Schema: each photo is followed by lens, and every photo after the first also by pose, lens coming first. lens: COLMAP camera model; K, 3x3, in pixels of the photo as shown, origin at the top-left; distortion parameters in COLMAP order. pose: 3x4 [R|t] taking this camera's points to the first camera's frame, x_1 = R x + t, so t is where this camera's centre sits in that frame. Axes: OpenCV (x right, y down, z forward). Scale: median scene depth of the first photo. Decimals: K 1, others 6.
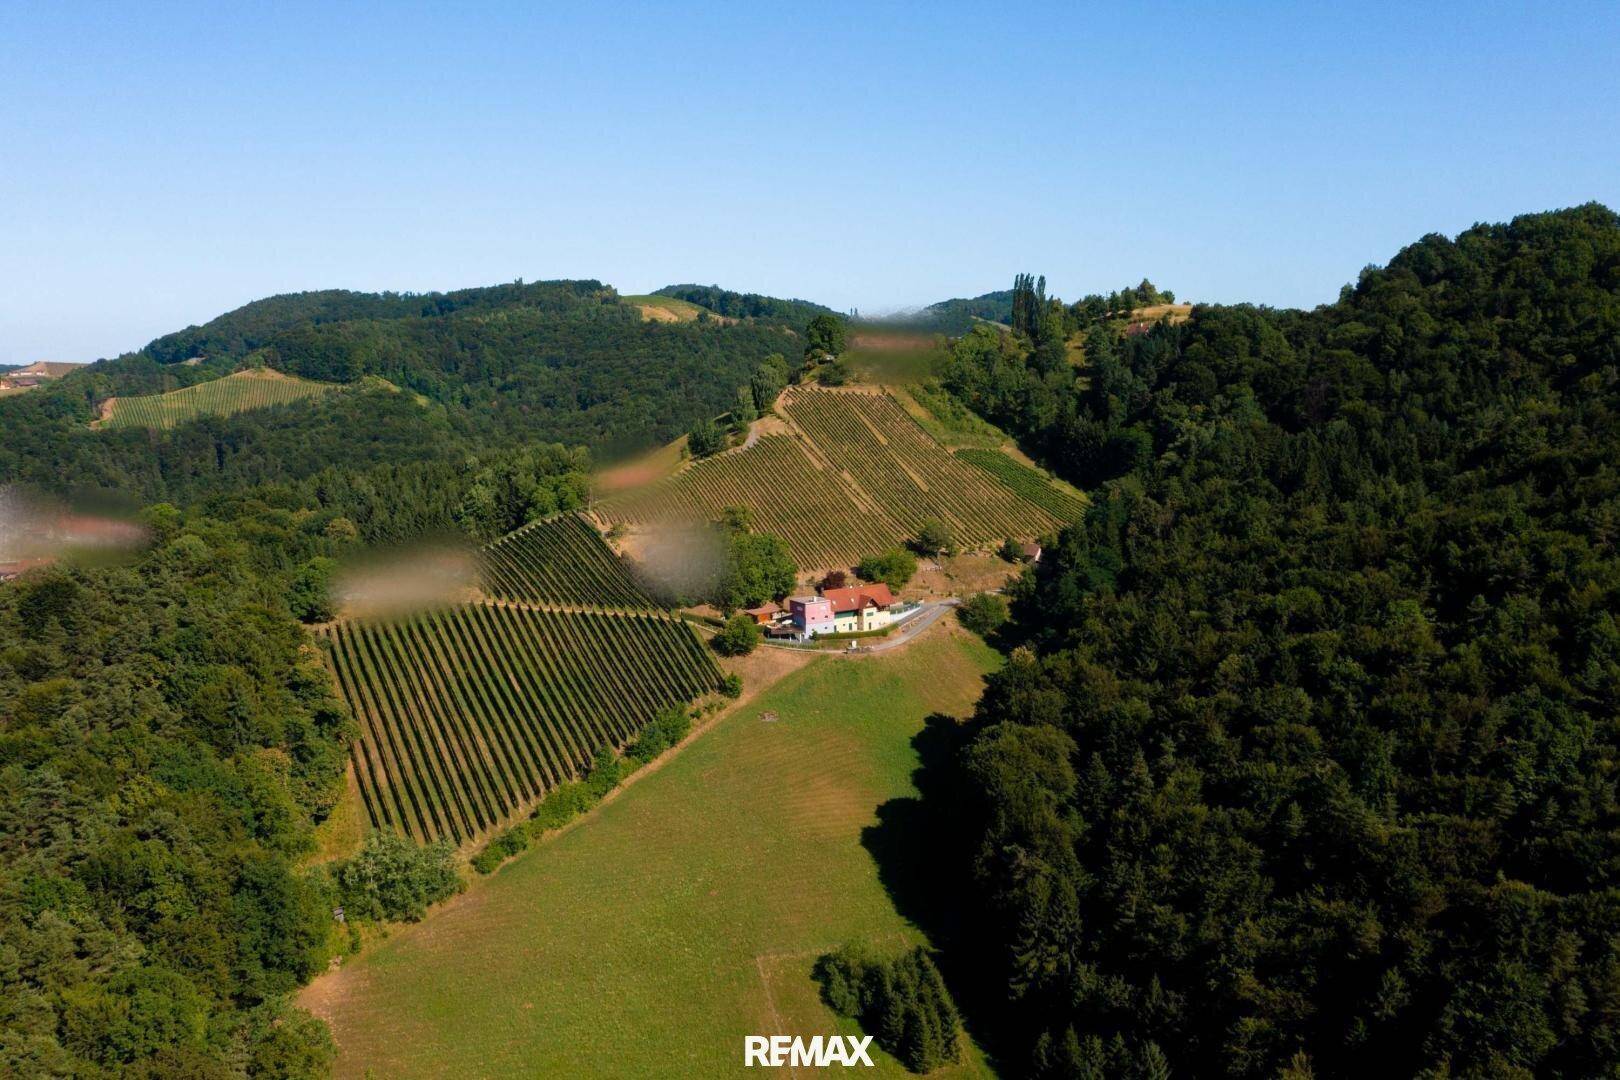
lens RADIAL K [[1280.9, 0, 811.1], [0, 1280.9, 539.9], [0, 0, 1]] dist [-0.008335, 0.003748]
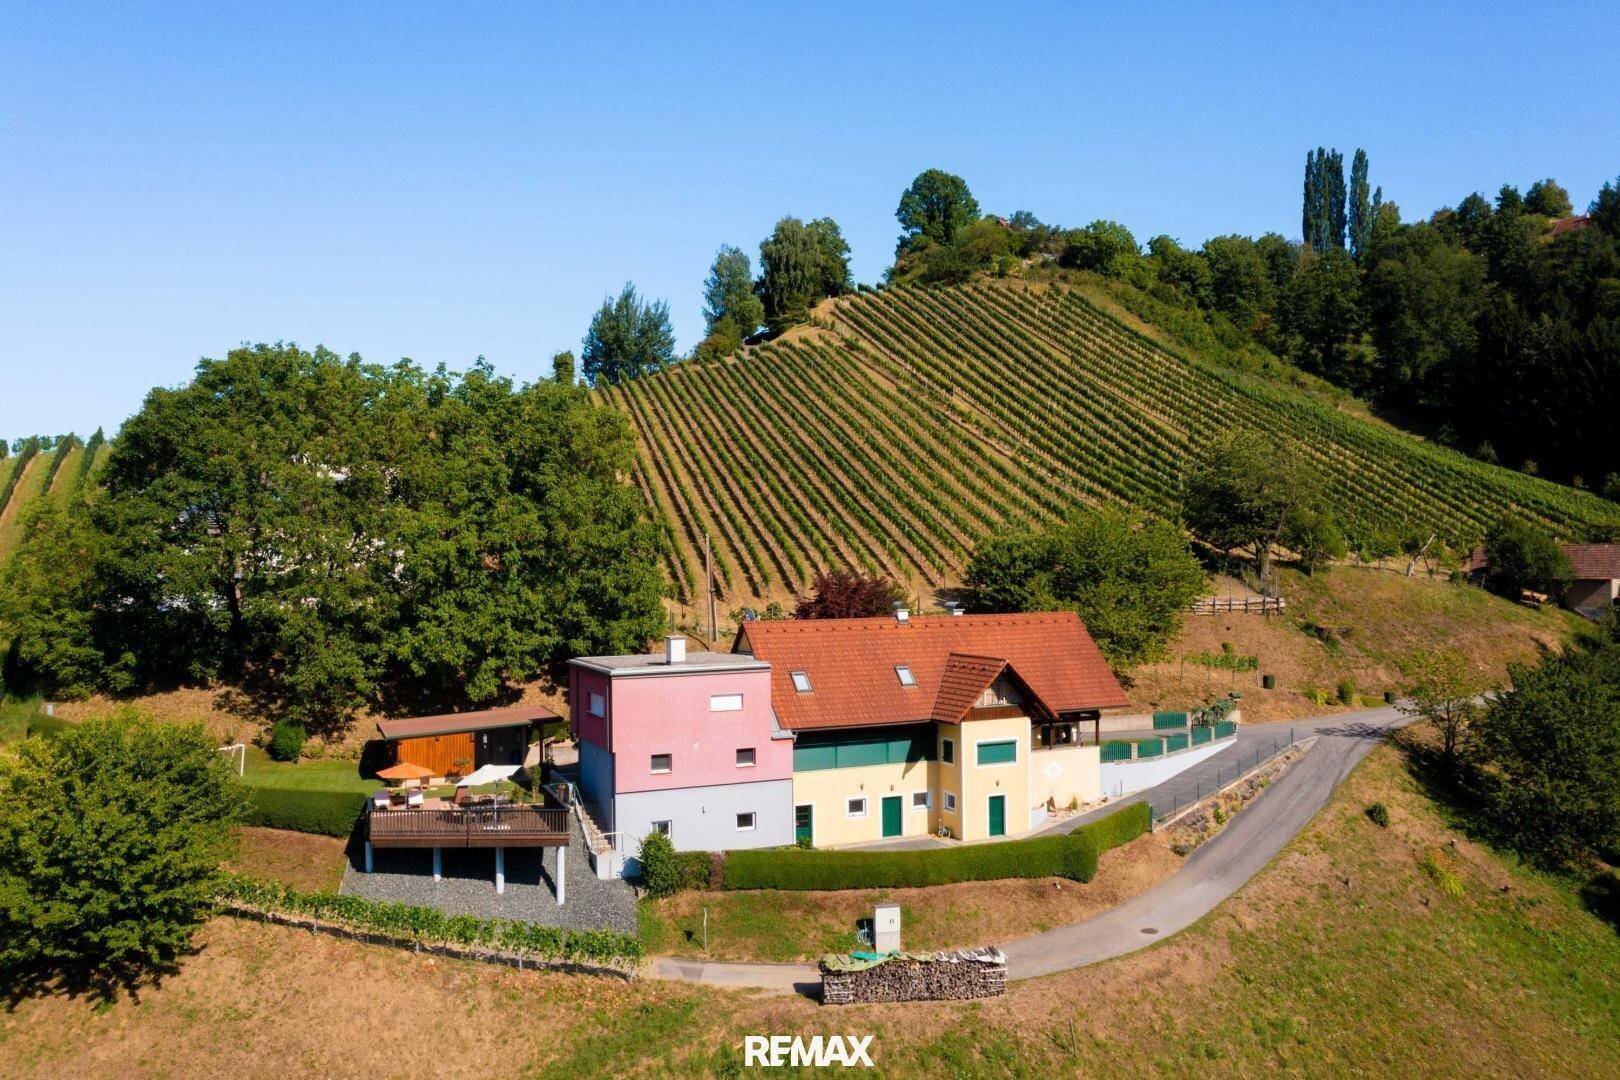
lens RADIAL K [[1280.9, 0, 811.1], [0, 1280.9, 539.9], [0, 0, 1]] dist [-0.008335, 0.003748]
pose [[0.991229, 0.001345, -0.132145, 0.043095], [-0.020571, 0.989330, -0.144232, 0.054124], [0.130541, 0.145686, 0.980681, 0.795974]]
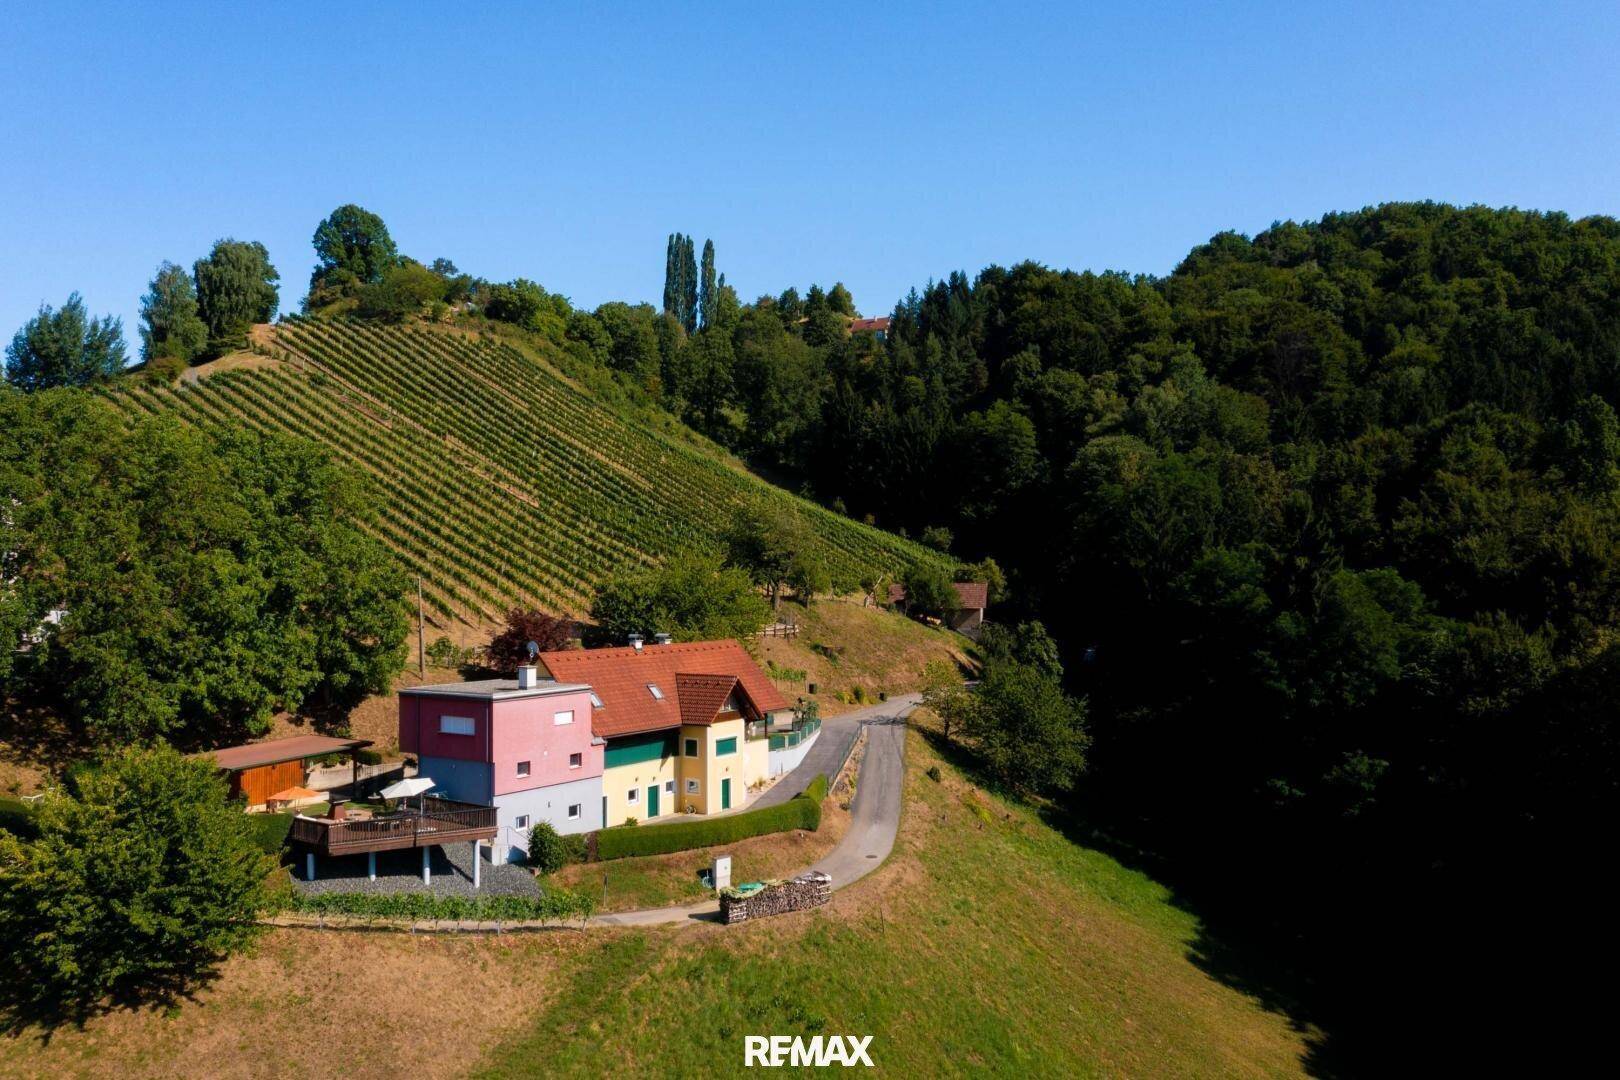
lens RADIAL K [[1269.3, 0, 810.0], [0, 1269.3, 540.0], [0, 0, 1]] dist [-0.008525, 0.006293]
pose [[0.911547, 0.020219, 0.410698, -0.041802], [0.047859, 0.986786, -0.154802, 0.056673], [-0.408401, 0.160765, 0.898534, 0.752073]]
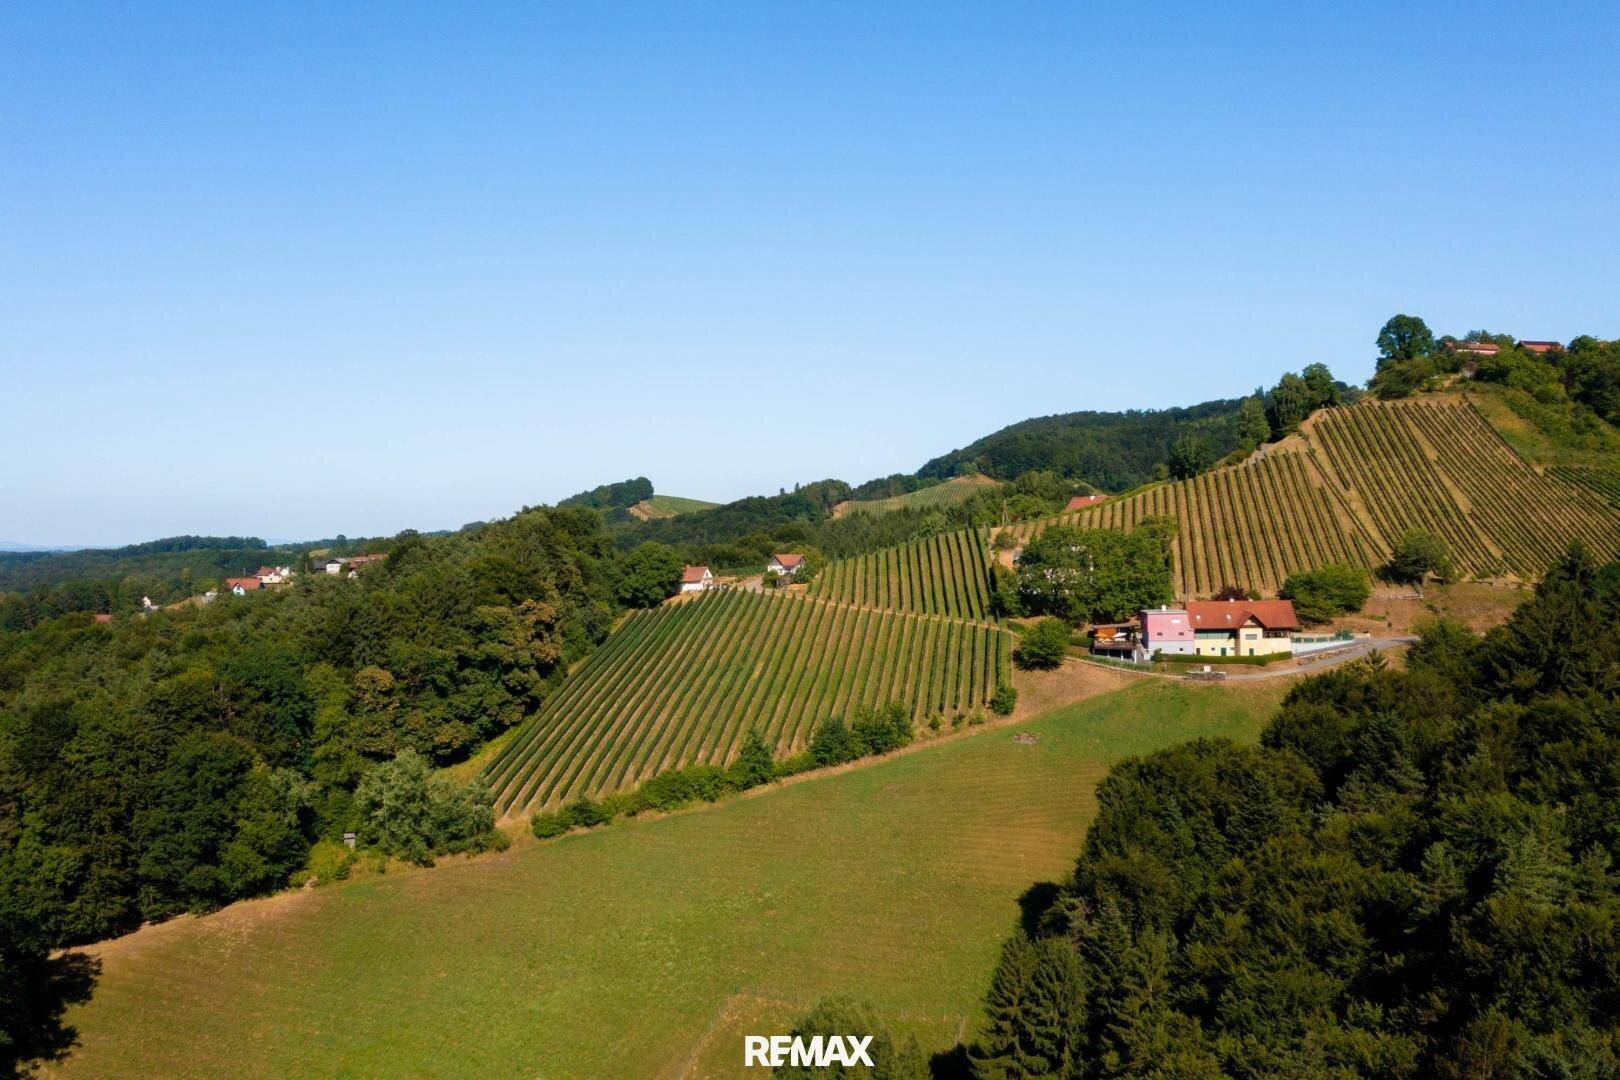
lens RADIAL K [[1269.3, 0, 810.0], [0, 1269.3, 540.0], [0, 0, 1]] dist [-0.008525, 0.006293]
pose [[0.808824, 0.001800, -0.588048, 0.262416], [-0.068764, 0.993424, -0.091540, 0.085322], [0.584016, 0.114476, 0.803630, 0.266600]]
